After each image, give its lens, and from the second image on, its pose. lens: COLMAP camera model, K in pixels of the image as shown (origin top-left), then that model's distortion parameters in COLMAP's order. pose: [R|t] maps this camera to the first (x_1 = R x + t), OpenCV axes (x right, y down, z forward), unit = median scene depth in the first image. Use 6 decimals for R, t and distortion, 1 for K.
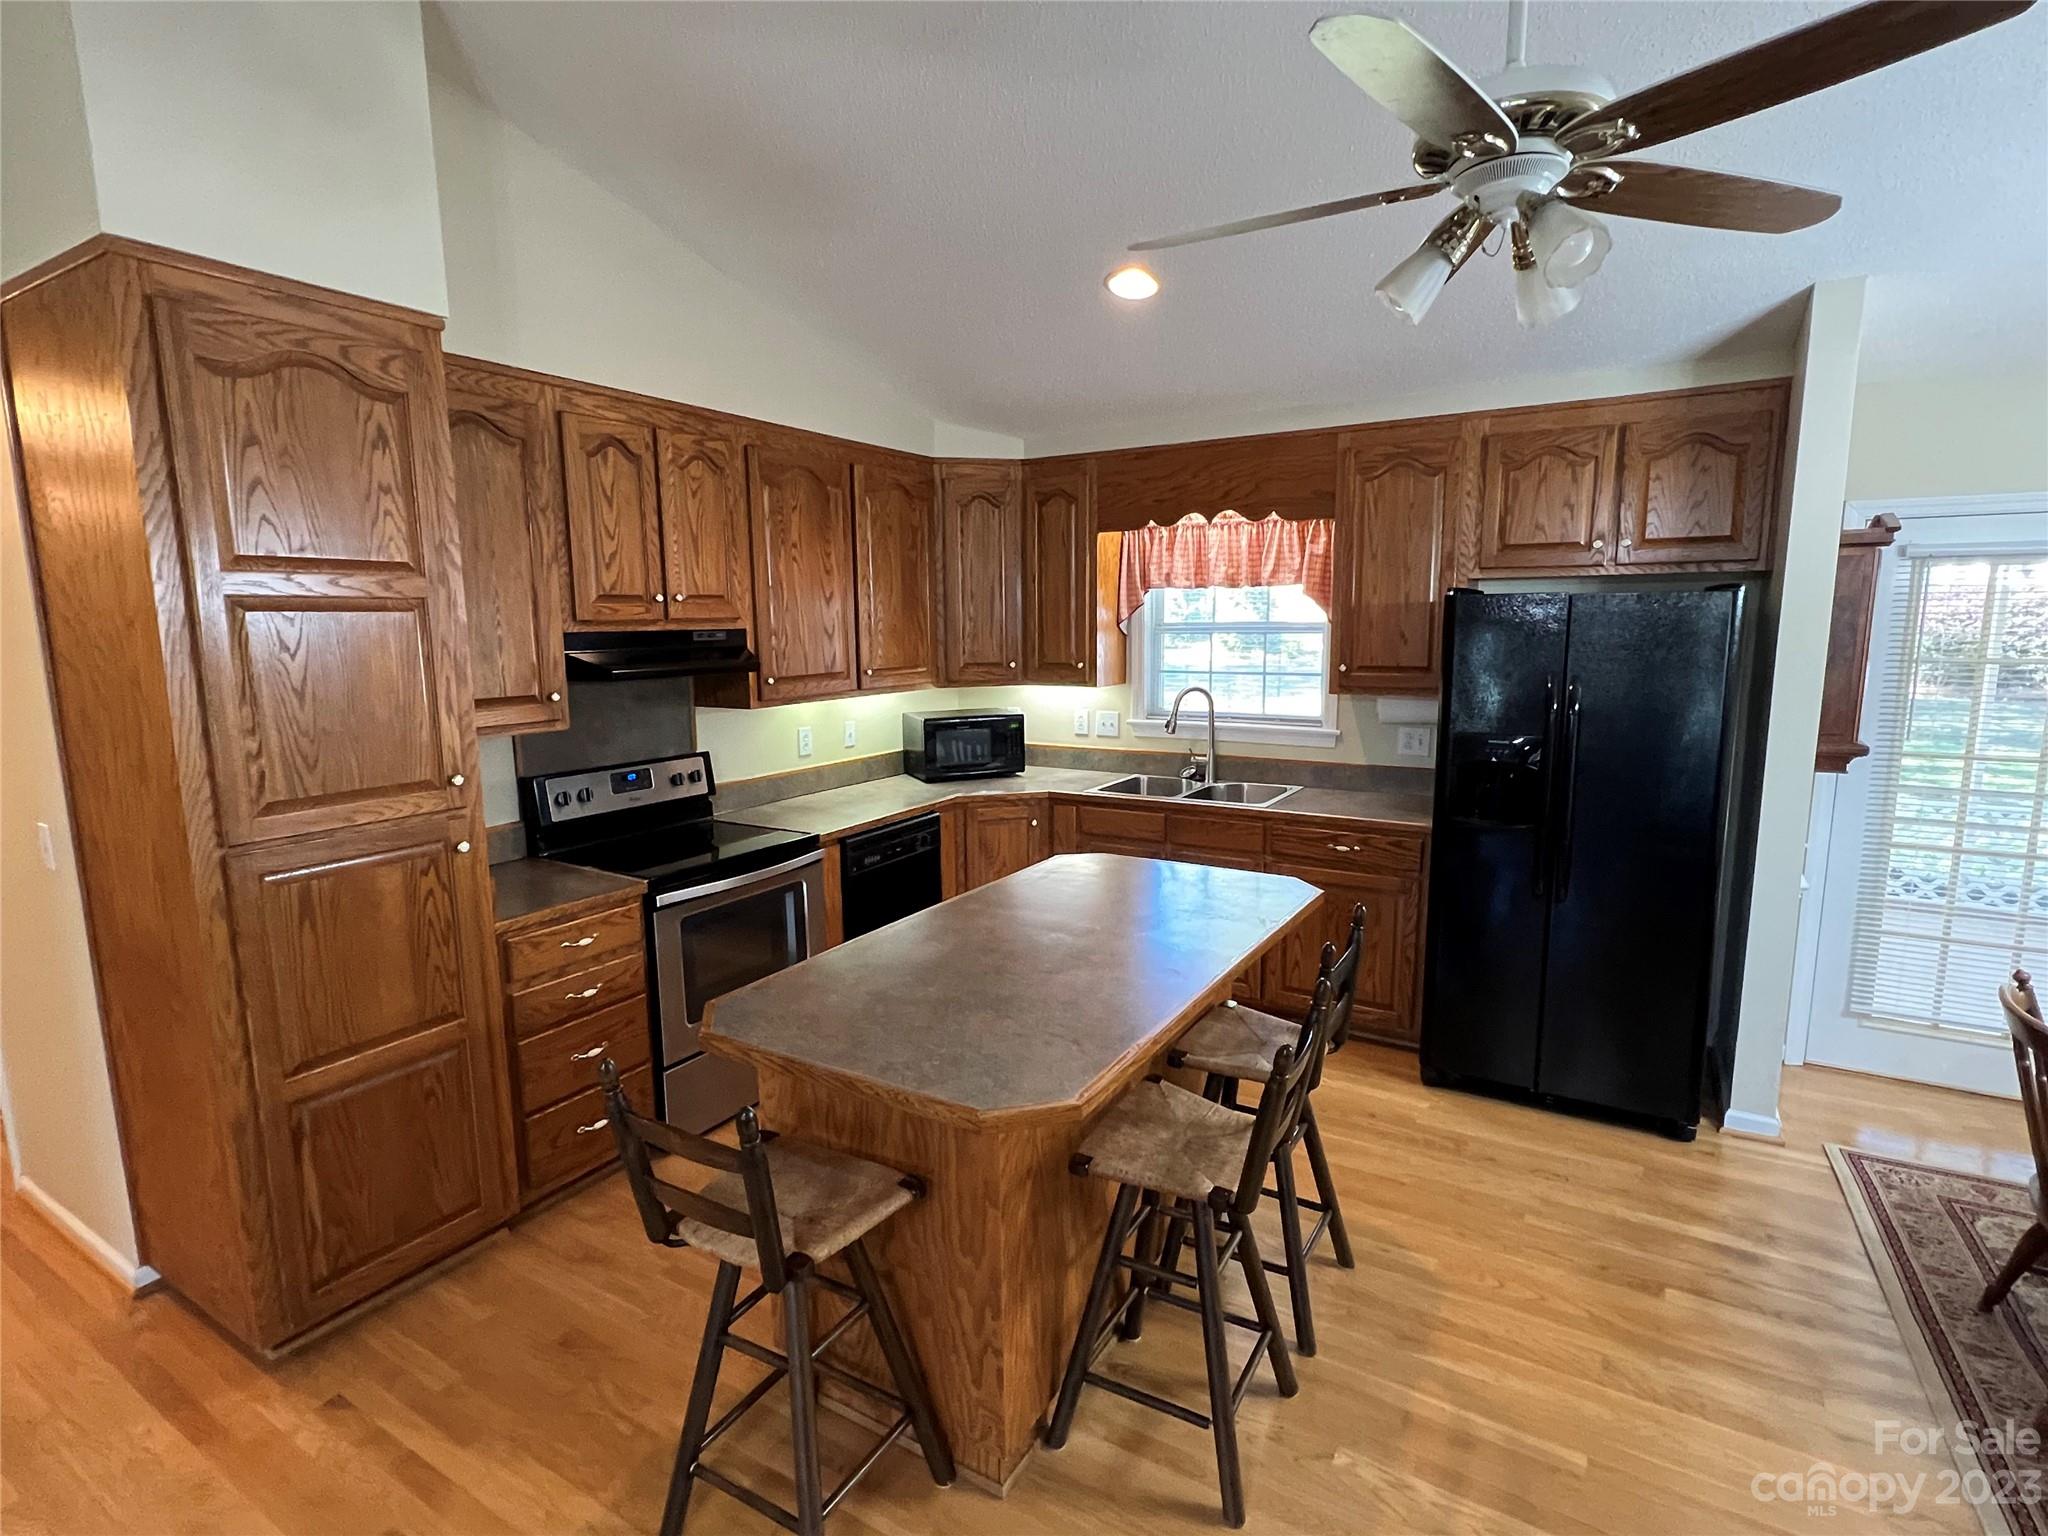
lens RADIAL K [[1005.6, 0, 1024.3], [0, 1005.6, 772.7], [0, 0, 1]] dist [-0.001217, -0.000121]
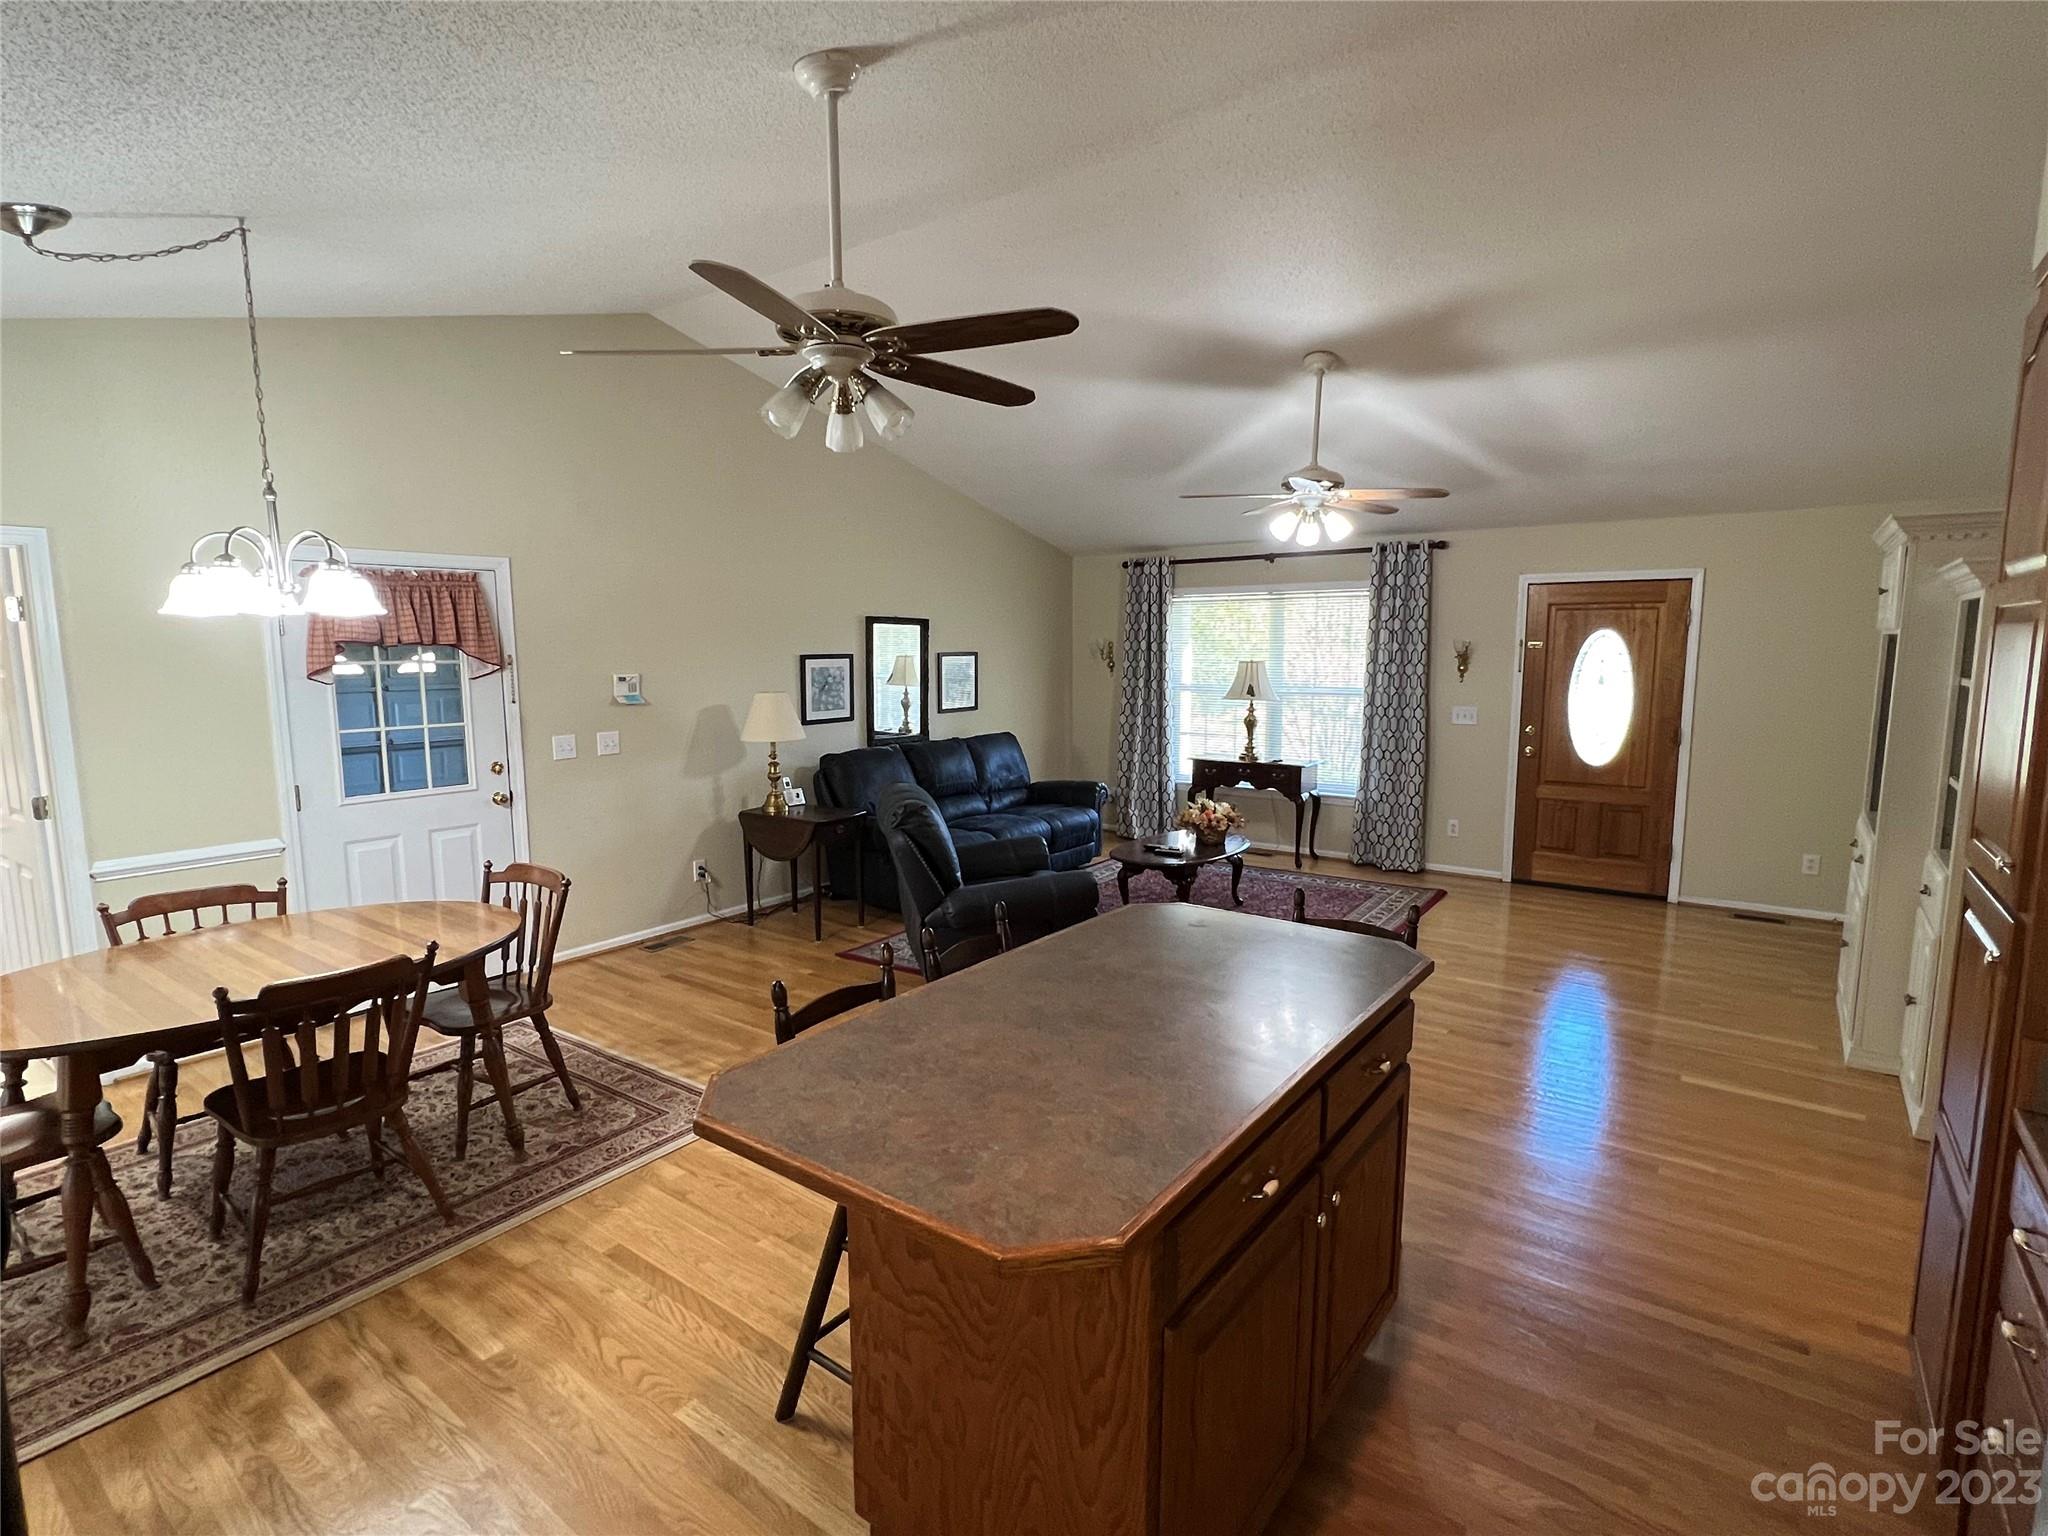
lens RADIAL K [[1005.6, 0, 1016.2], [0, 1005.6, 771.6], [0, 0, 1]] dist [-0.001217, -0.000121]
pose [[-0.994790, 0.001941, 0.101932, 0.025898], [0.029876, 0.961476, 0.273260, -0.153528], [-0.097474, 0.274882, -0.956524, 0.996574]]
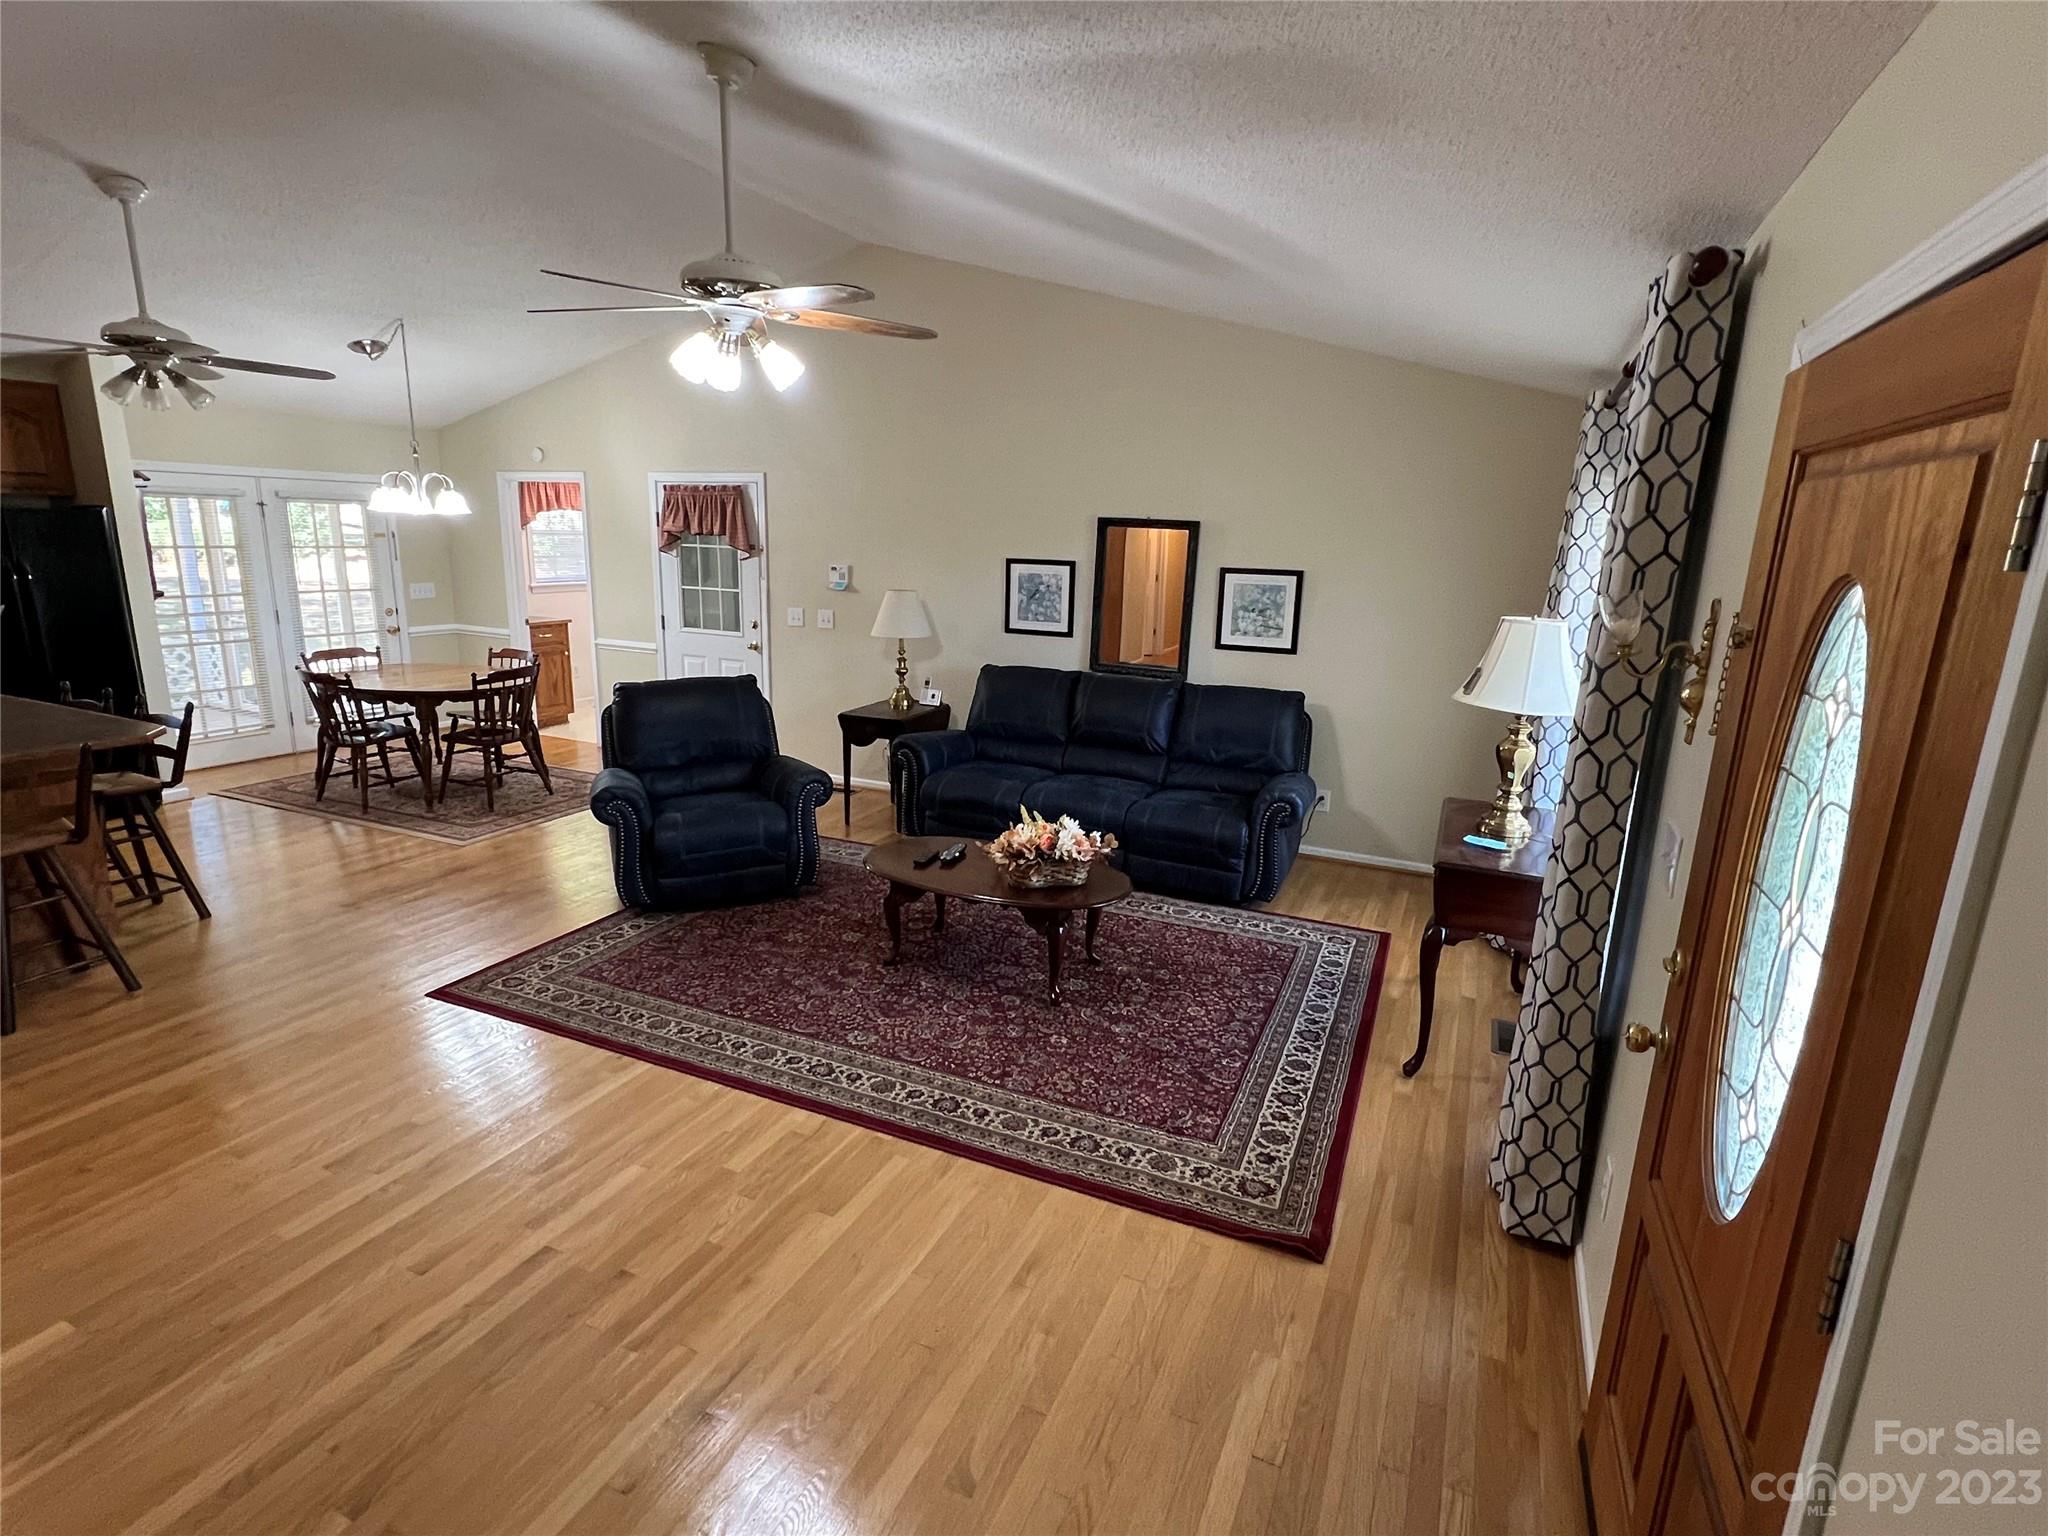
lens RADIAL K [[1005.6, 0, 1023.5], [0, 1005.6, 773.3], [0, 0, 1]] dist [-0.001217, -0.000121]
pose [[-0.106538, -0.226026, 0.968278, -0.966073], [0.120868, 0.963654, 0.238246, 0.037780], [-0.986935, 0.142416, -0.075346, -0.336471]]
